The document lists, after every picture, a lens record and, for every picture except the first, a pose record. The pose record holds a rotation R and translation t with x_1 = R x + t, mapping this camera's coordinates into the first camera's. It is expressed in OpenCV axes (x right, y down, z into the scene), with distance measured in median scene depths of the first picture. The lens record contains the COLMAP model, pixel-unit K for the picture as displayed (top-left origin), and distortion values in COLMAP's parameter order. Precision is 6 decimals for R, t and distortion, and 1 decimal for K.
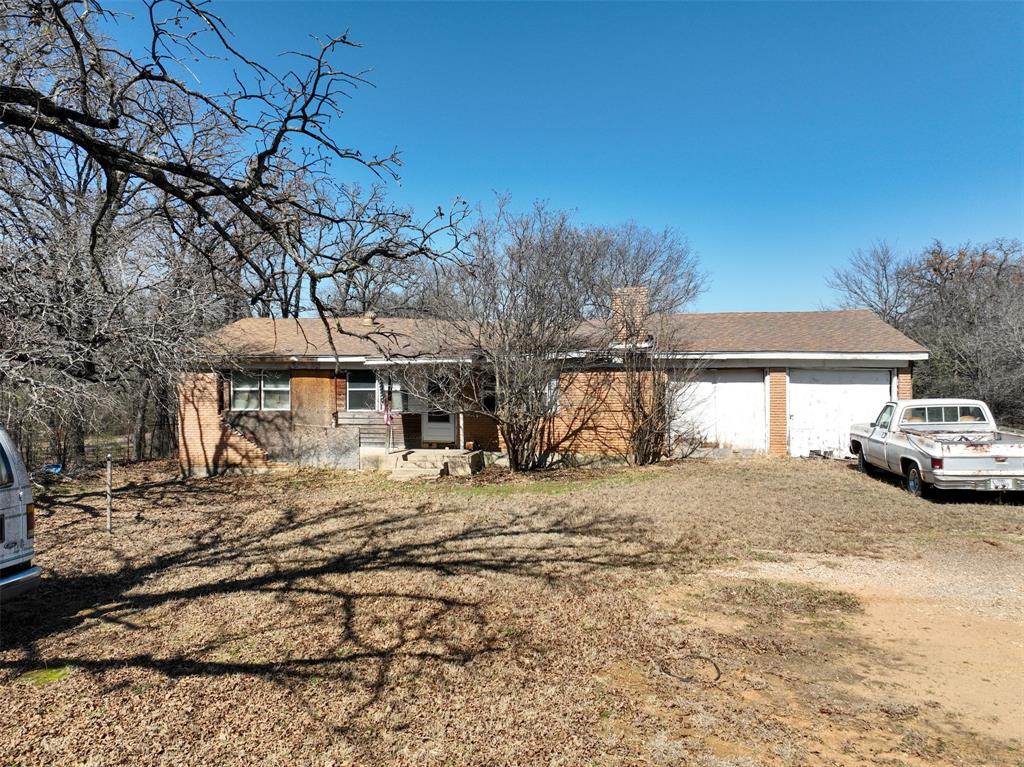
lens RADIAL K [[718.4, 0, 512.0], [0, 718.4, 383.5], [0, 0, 1]] dist [-0.006469, 0.024386]
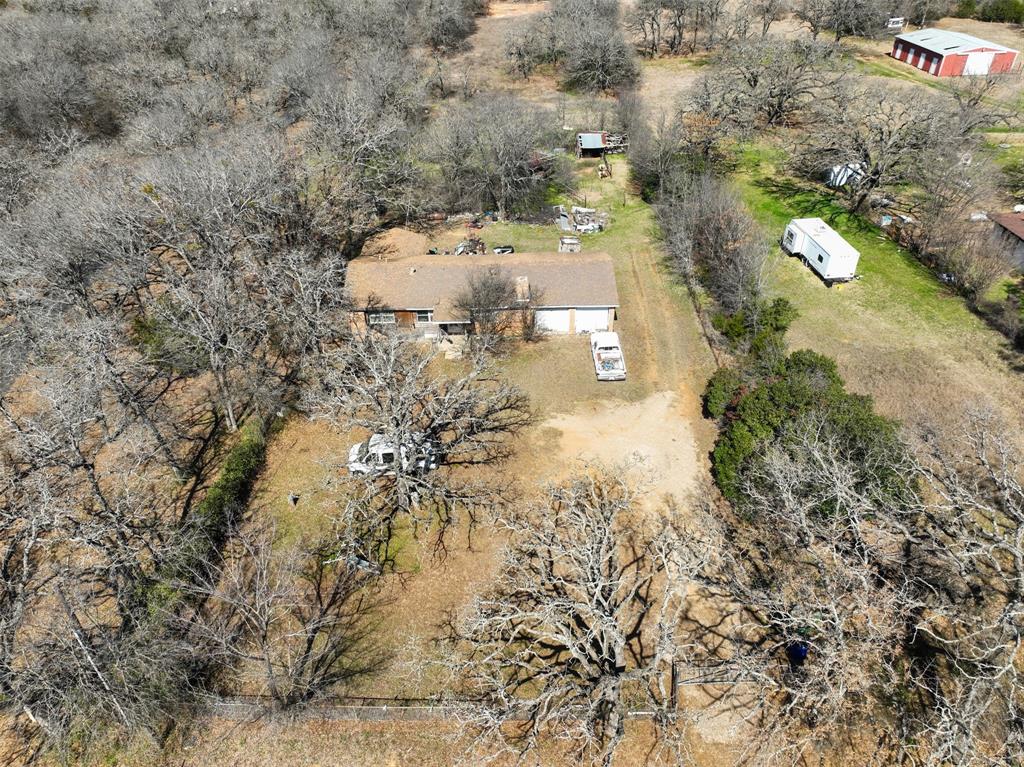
lens RADIAL K [[718.4, 0, 512.0], [0, 718.4, 383.5], [0, 0, 1]] dist [-0.006469, 0.024386]
pose [[0.984187, -0.105371, 0.142383, -0.312170], [0.002790, 0.812945, 0.582333, -1.439295], [-0.177111, -0.572728, 0.800384, -1.434109]]
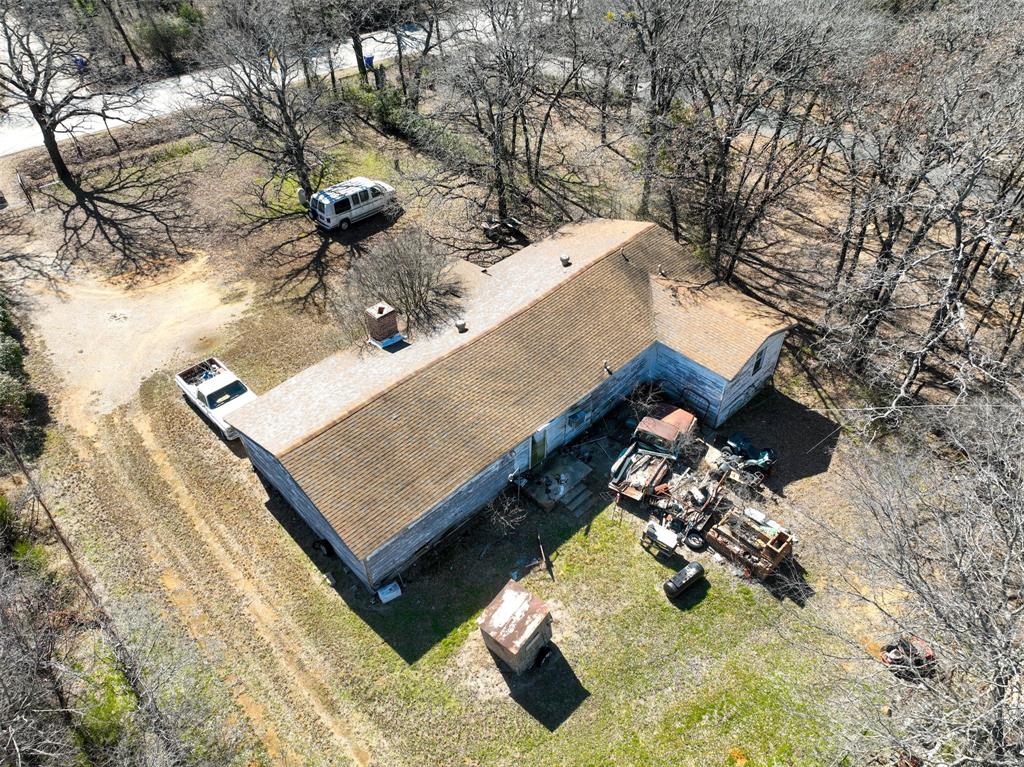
lens RADIAL K [[718.4, 0, 512.0], [0, 718.4, 383.5], [0, 0, 1]] dist [-0.006469, 0.024386]
pose [[-0.592674, 0.570465, -0.568601, 0.979527], [0.032939, 0.722524, 0.690560, -1.089692], [0.804768, 0.390548, -0.447012, 2.031055]]
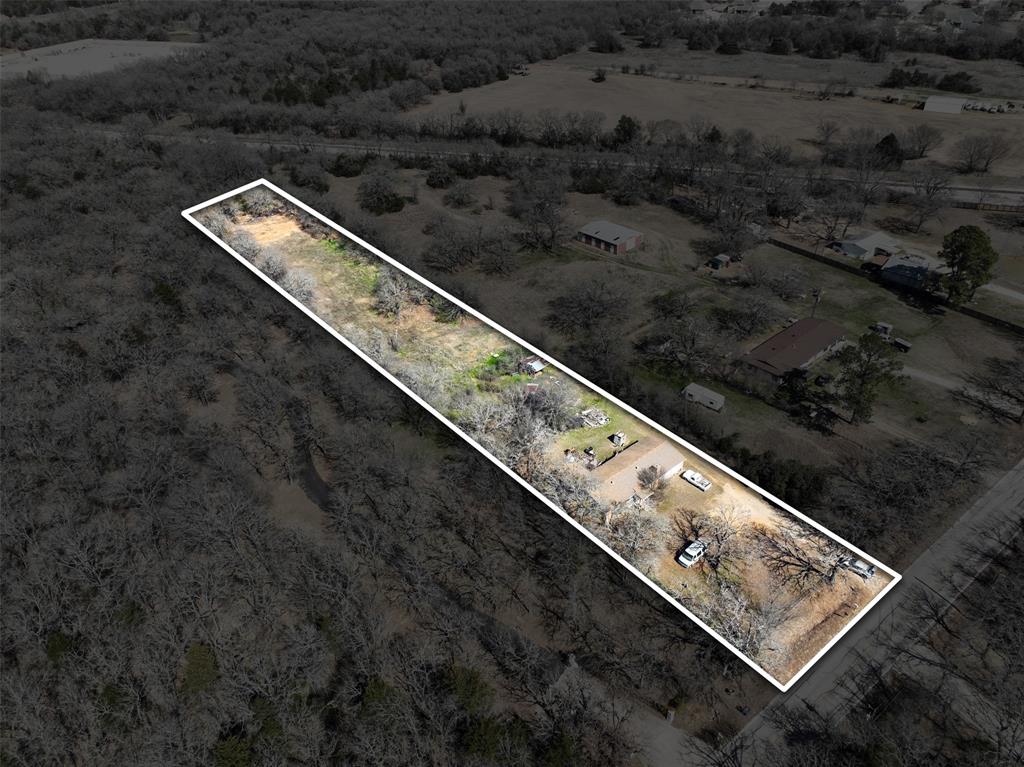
lens RADIAL K [[715.1, 0, 512.0], [0, 715.1, 383.5], [0, 0, 1]] dist [0.001110, 0.004870]
pose [[0.642202, -0.434780, 0.631303, -4.561939], [0.017457, 0.831661, 0.555009, -4.493955], [-0.766337, -0.345407, 0.541684, -1.262340]]
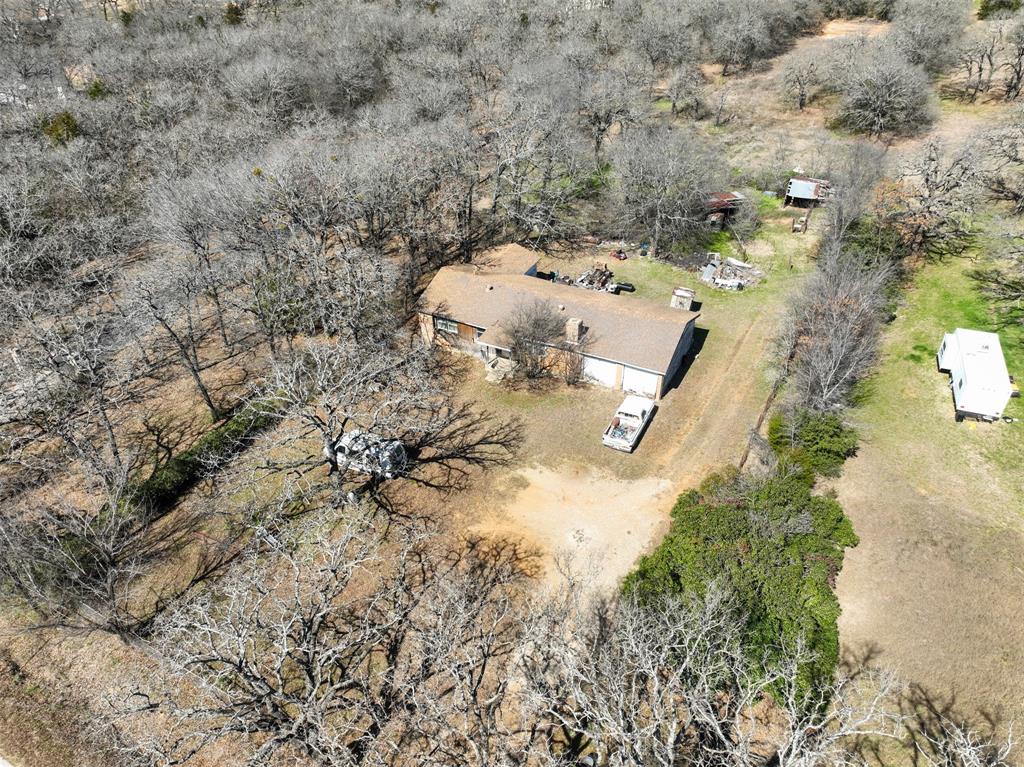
lens RADIAL K [[718.4, 0, 512.0], [0, 718.4, 383.5], [0, 0, 1]] dist [-0.006469, 0.024386]
pose [[0.952688, 0.170429, -0.251675, 0.666251], [0.007320, 0.814907, 0.579545, -1.516653], [0.303863, -0.553968, 0.775104, -1.263842]]
